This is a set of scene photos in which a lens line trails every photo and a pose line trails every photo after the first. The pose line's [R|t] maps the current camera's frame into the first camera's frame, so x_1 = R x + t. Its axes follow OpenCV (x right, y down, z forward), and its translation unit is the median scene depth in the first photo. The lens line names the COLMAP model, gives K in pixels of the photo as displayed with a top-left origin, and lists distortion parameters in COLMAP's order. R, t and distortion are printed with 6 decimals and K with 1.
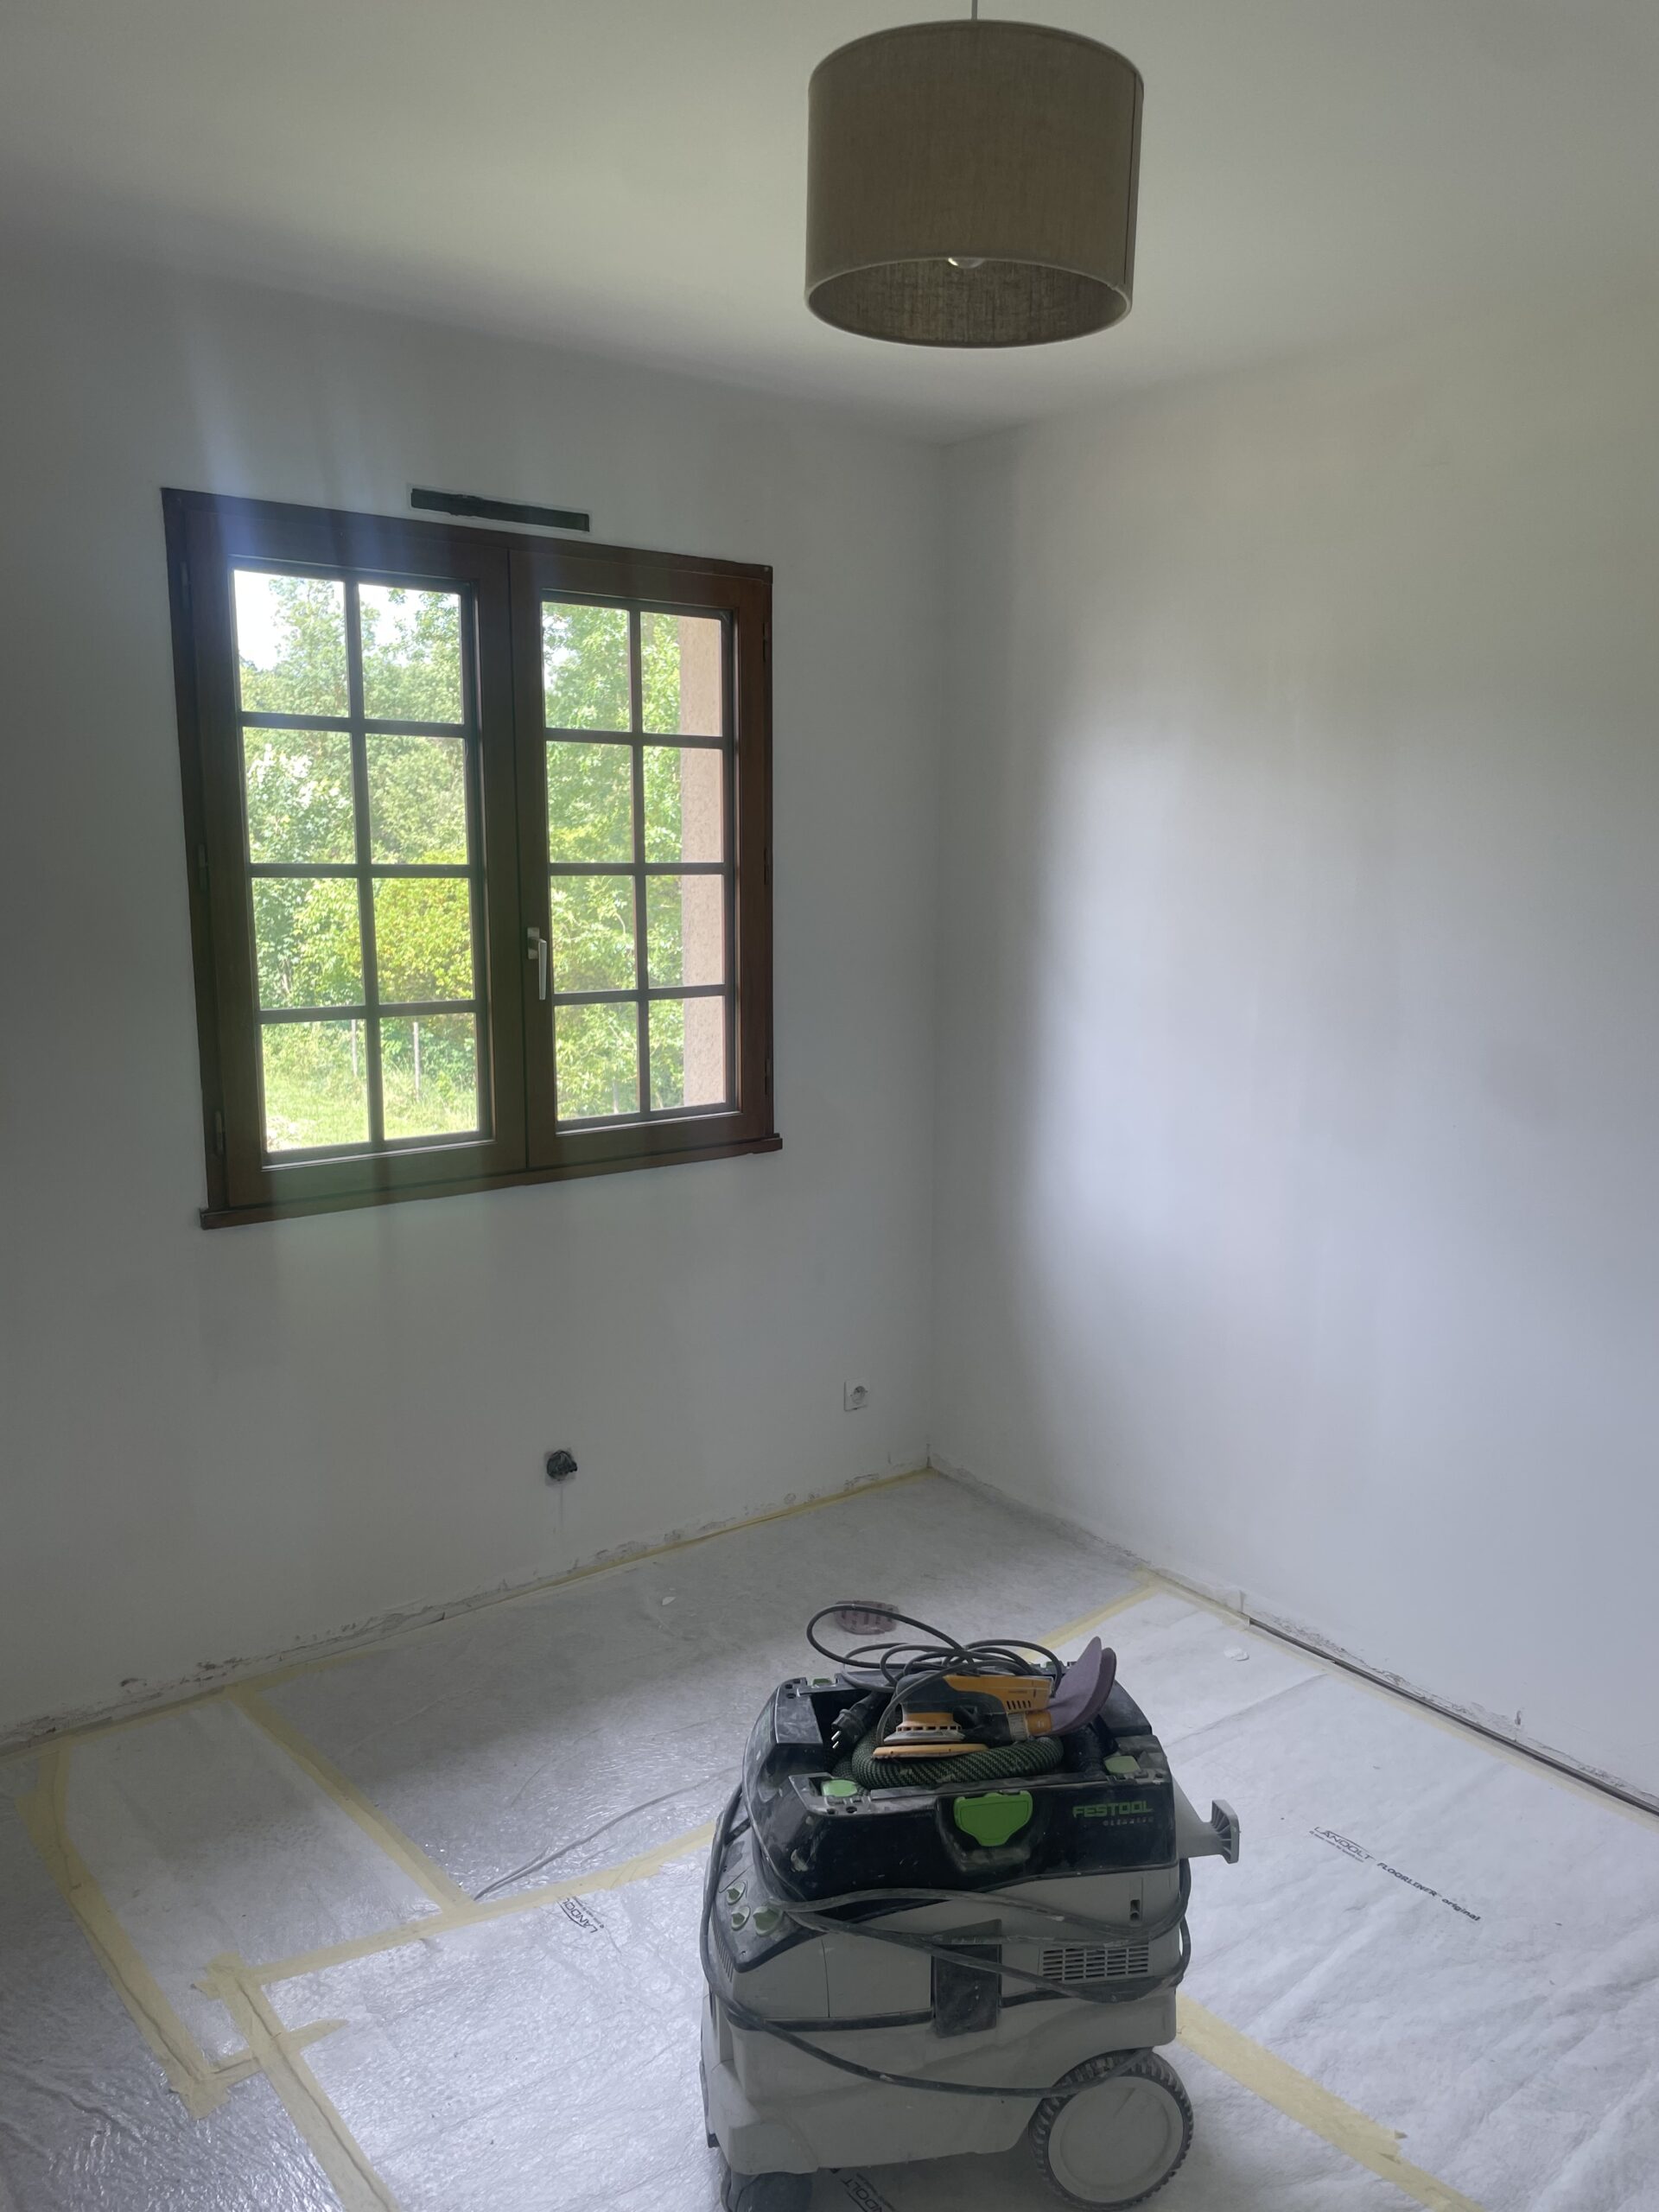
lens RADIAL K [[1668.7, 0, 835.1], [0, 1668.7, 1119.6], [0, 0, 1]] dist [0.021264, -0.000741]
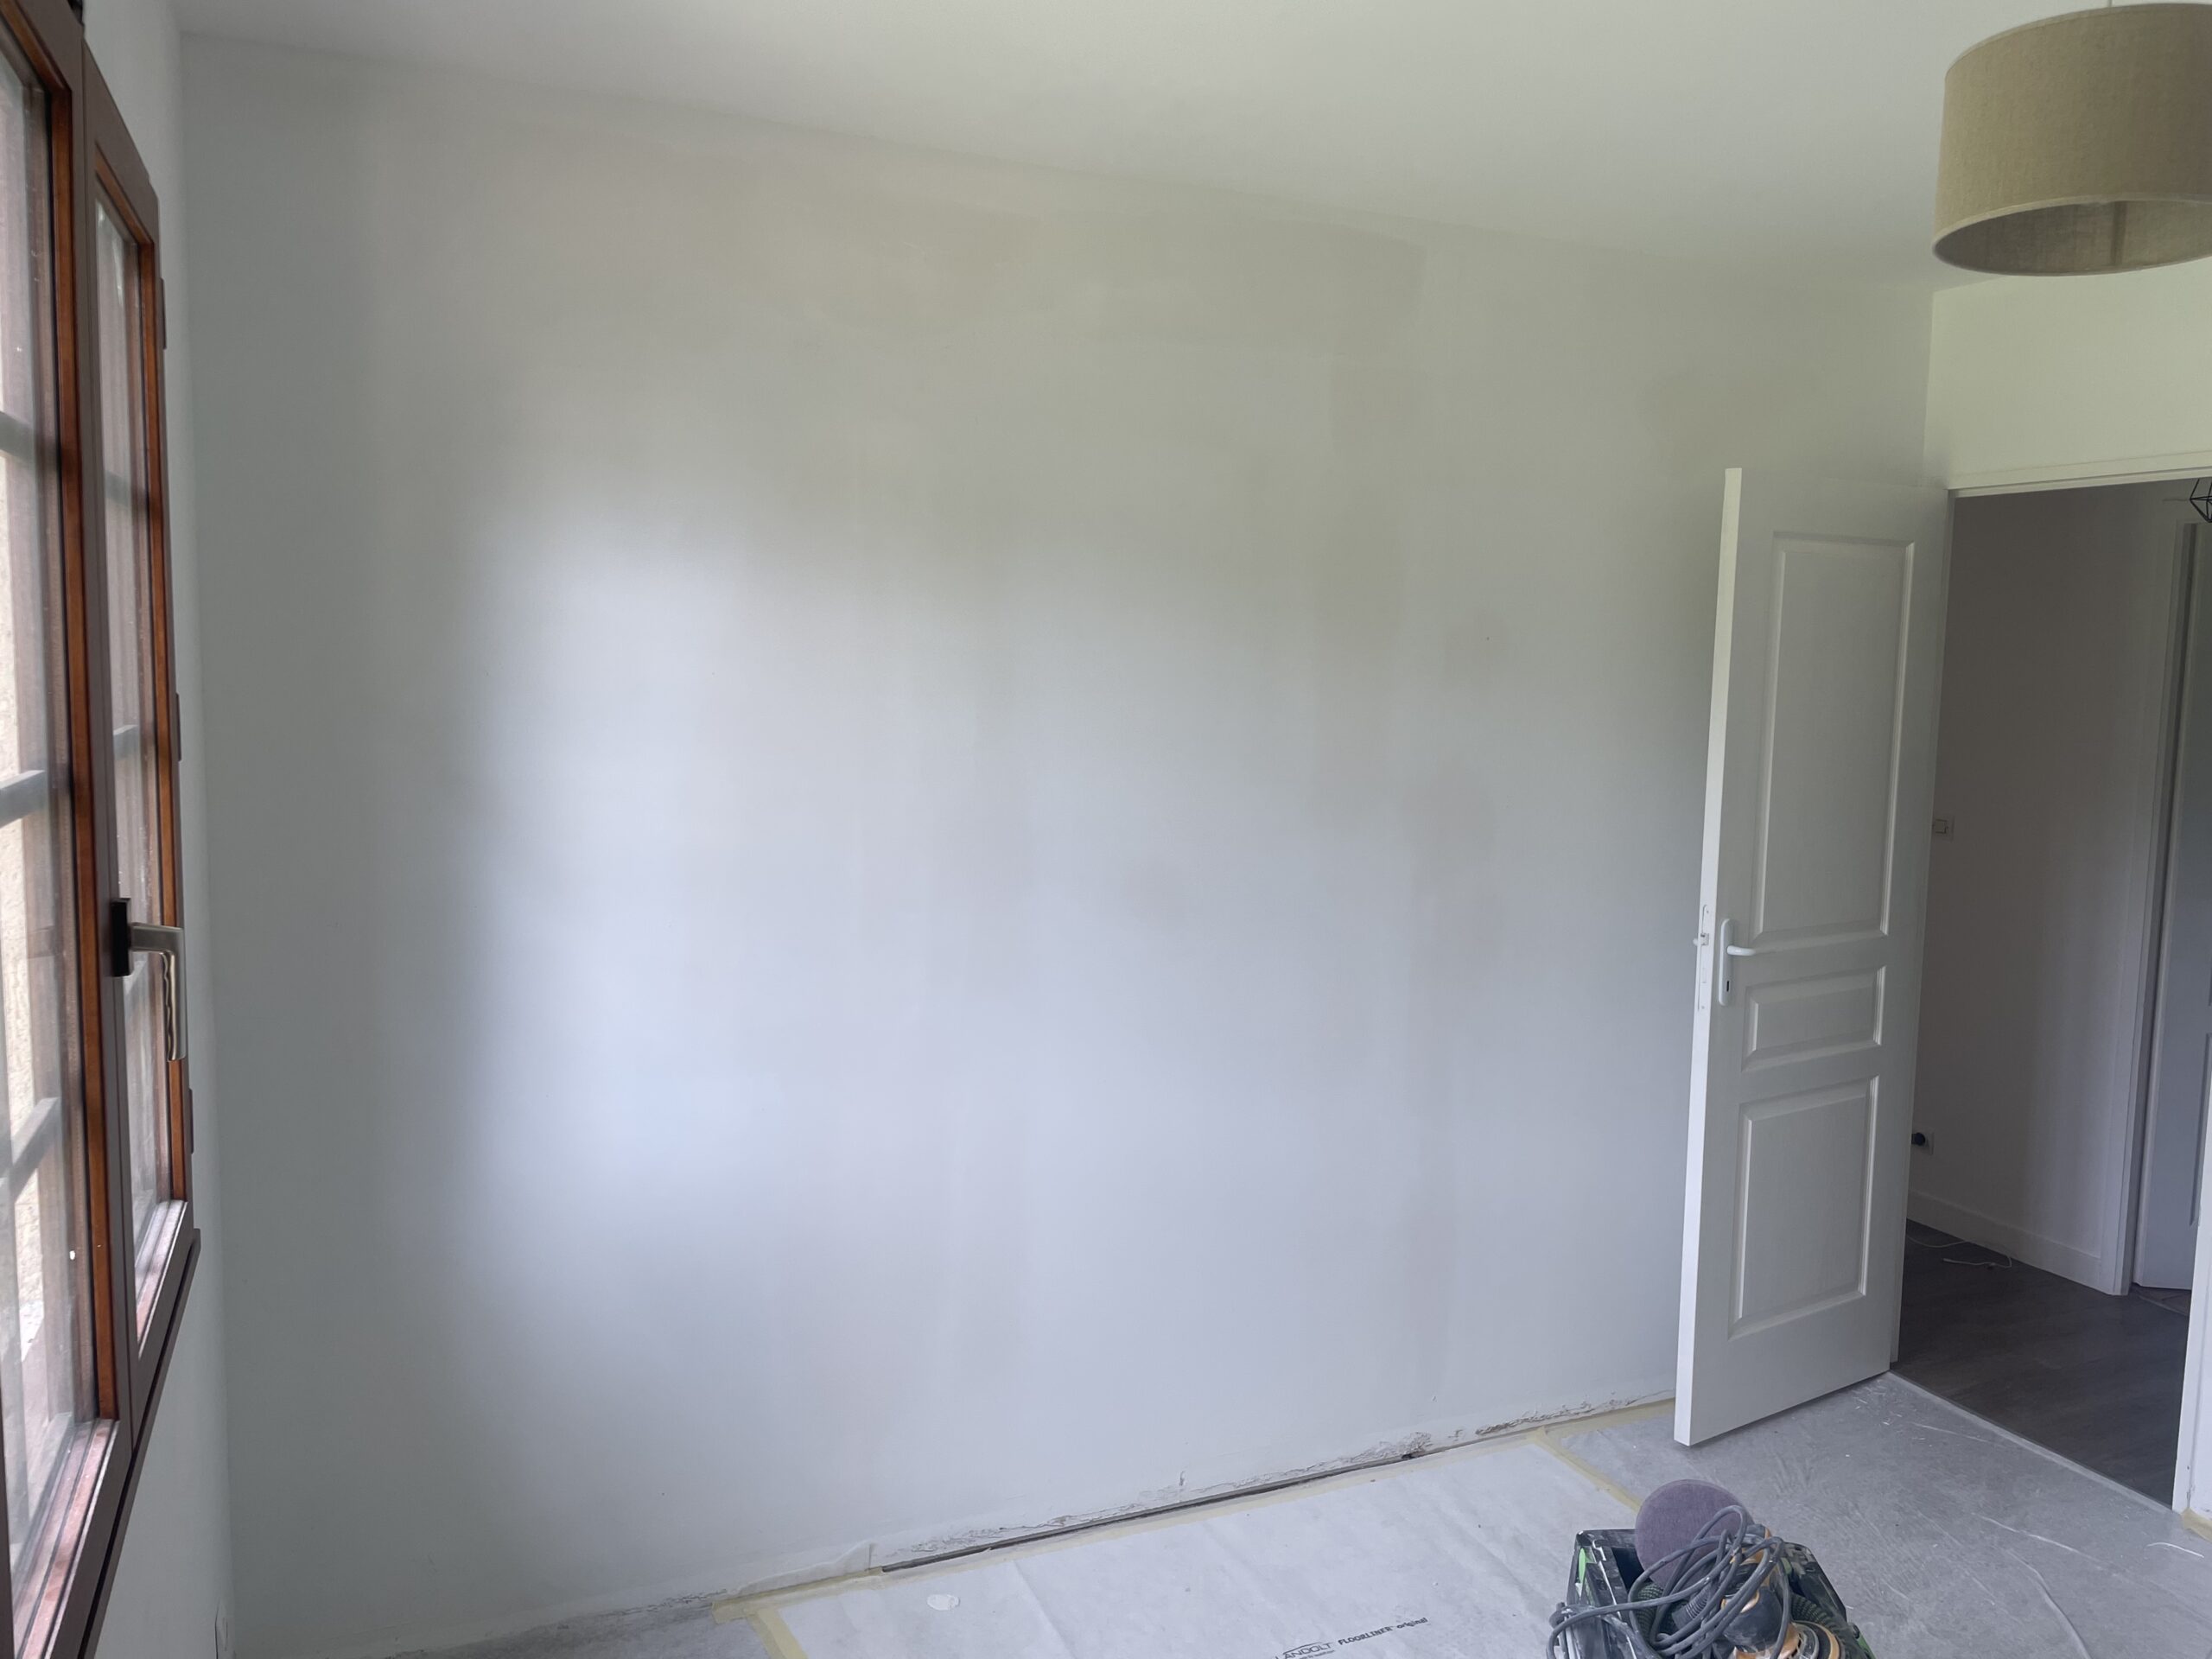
lens RADIAL K [[1682.5, 0, 1111.6], [0, 1682.5, 800.9], [0, 0, 1]] dist [0.124091, -0.223300]
pose [[0.250439, -0.101203, 0.962828, -0.594893], [0.158750, 0.985353, 0.062279, -0.142422], [-0.955028, 0.137252, 0.262836, 0.675595]]
